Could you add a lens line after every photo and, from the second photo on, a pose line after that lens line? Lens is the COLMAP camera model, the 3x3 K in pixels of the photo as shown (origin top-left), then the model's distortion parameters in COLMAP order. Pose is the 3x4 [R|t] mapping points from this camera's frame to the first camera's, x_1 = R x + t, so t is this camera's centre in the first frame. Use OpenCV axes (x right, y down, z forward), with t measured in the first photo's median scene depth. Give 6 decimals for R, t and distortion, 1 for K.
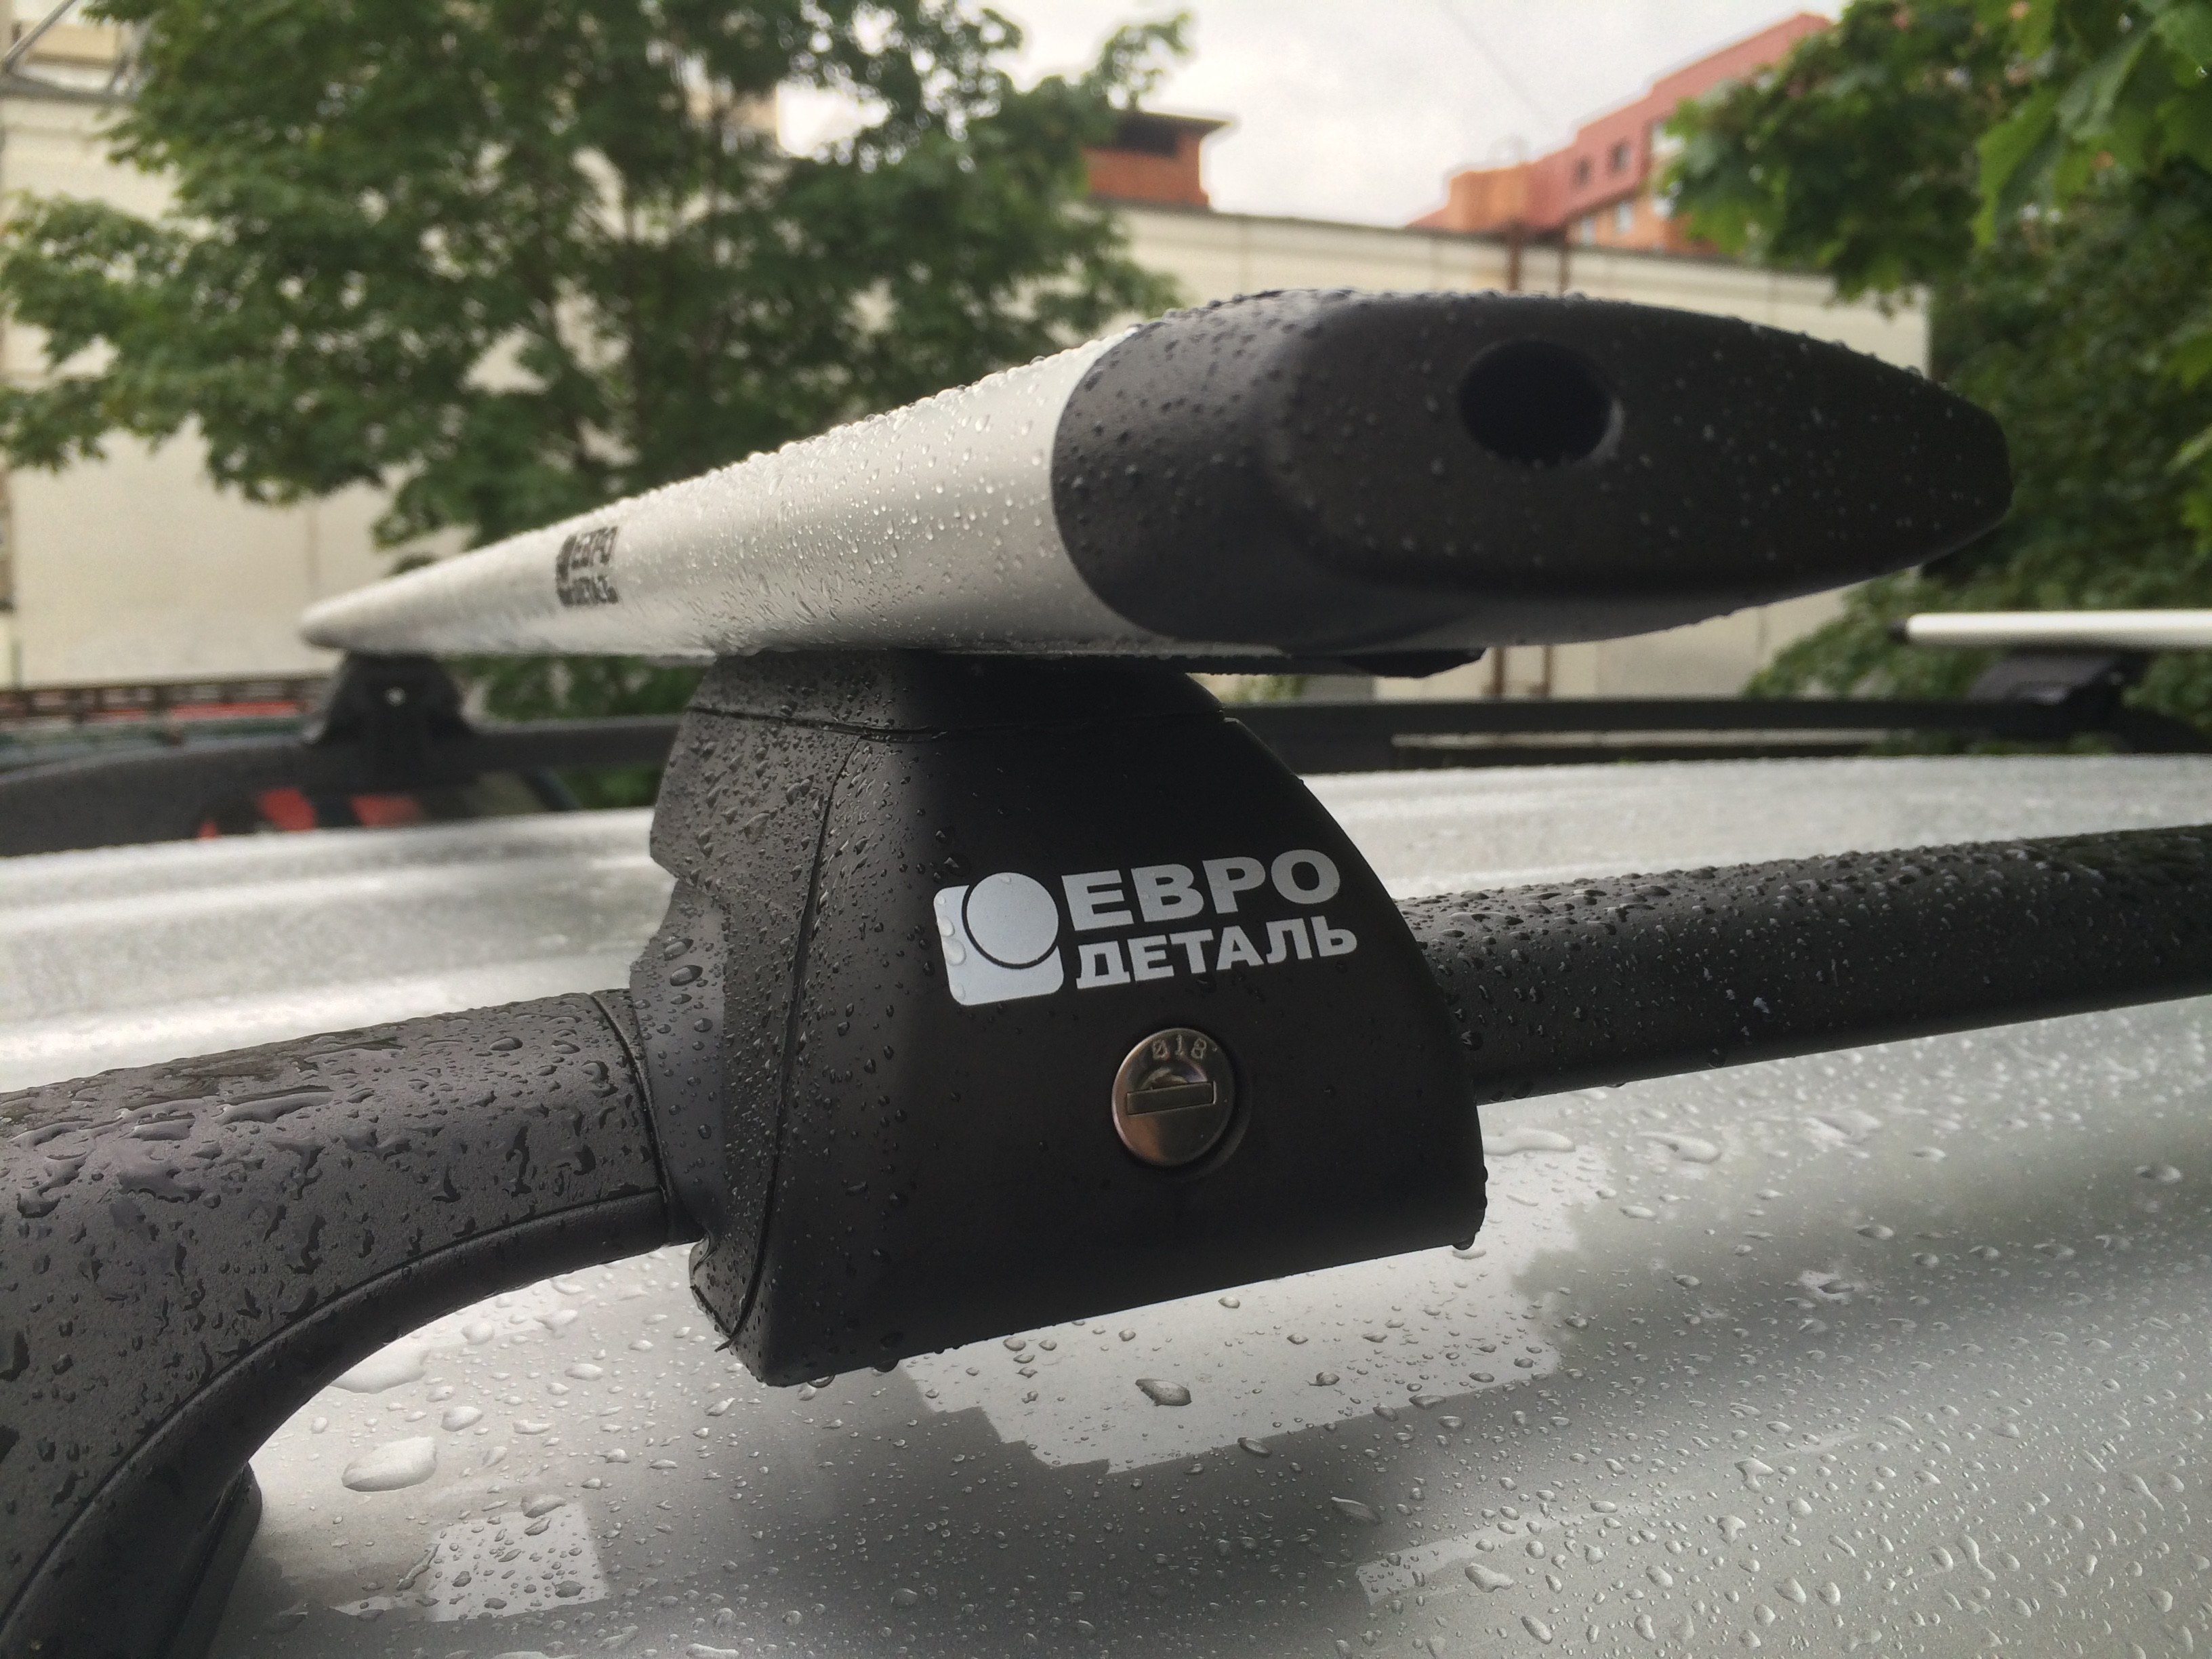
lens RADIAL K [[1893.1, 0, 1106.0], [0, 1893.1, 829.5], [0, 0, 1]] dist [0.113914, -0.198570]
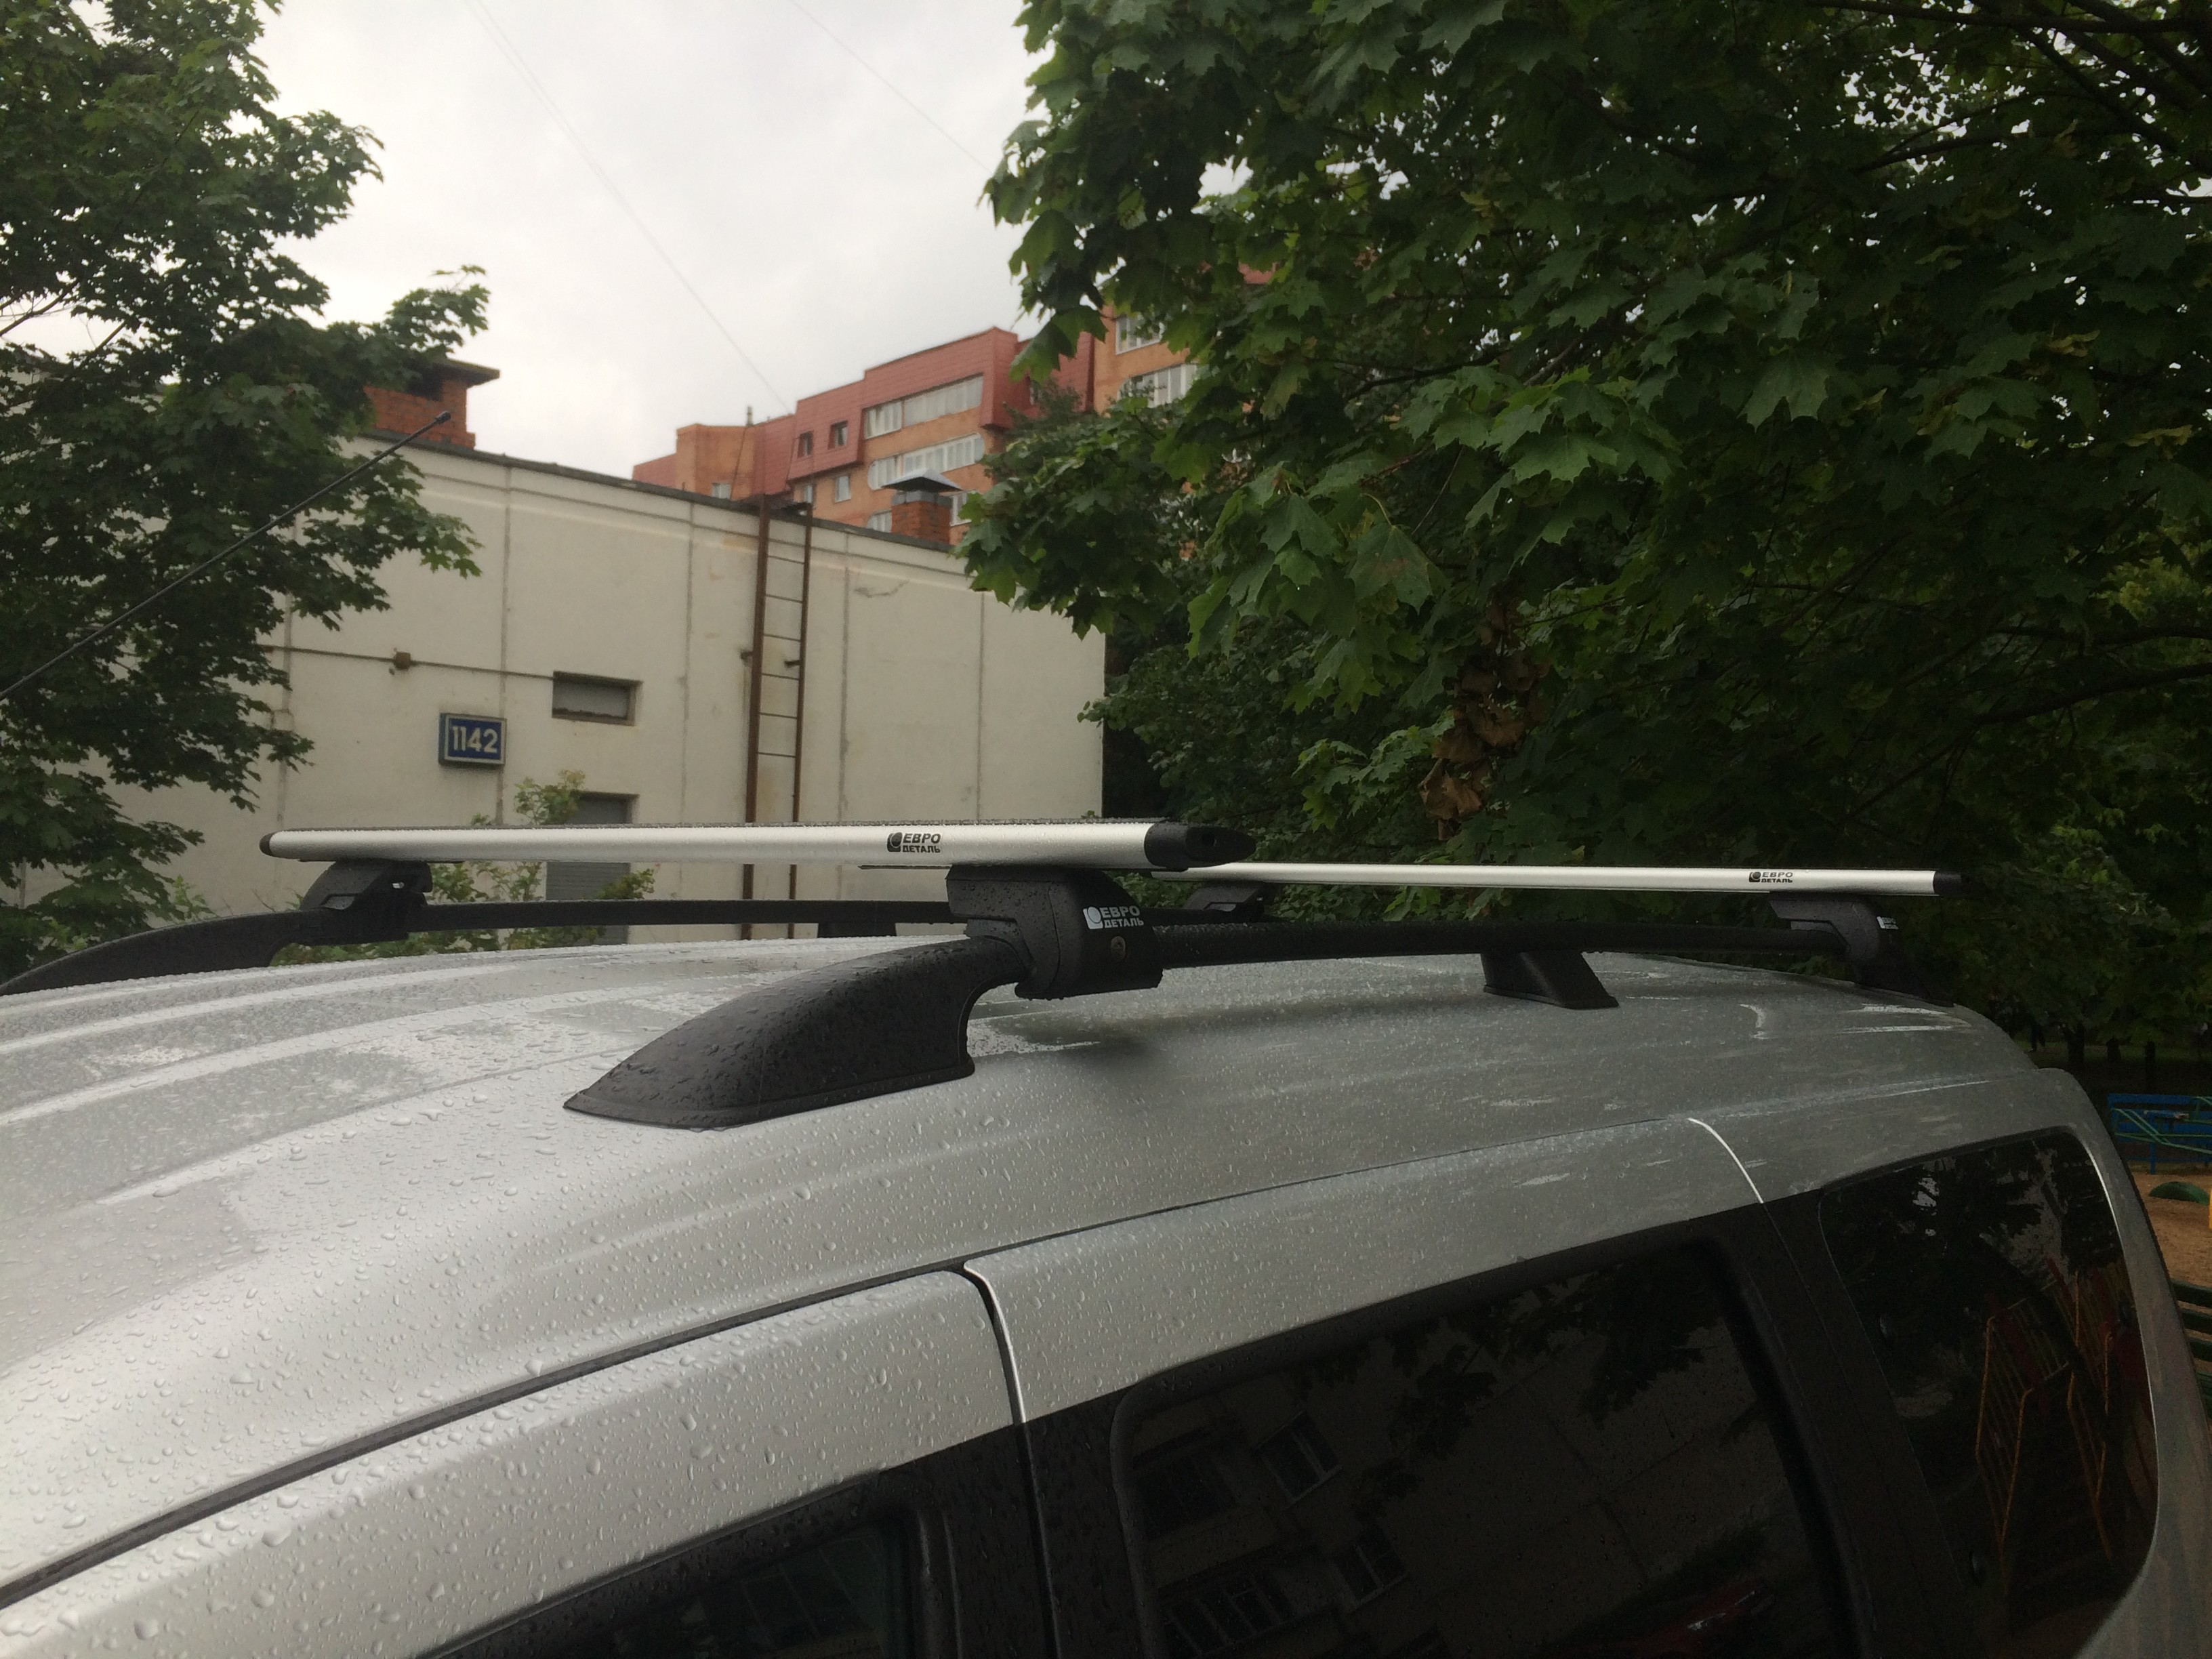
lens RADIAL K [[1893.1, 0, 1106.0], [0, 1893.1, 829.5], [0, 0, 1]] dist [0.113914, -0.198570]
pose [[0.919121, 0.029070, 0.392902, -0.050831], [0.018300, 0.993048, -0.116282, 0.010312], [-0.393550, 0.114068, 0.912199, -0.093259]]
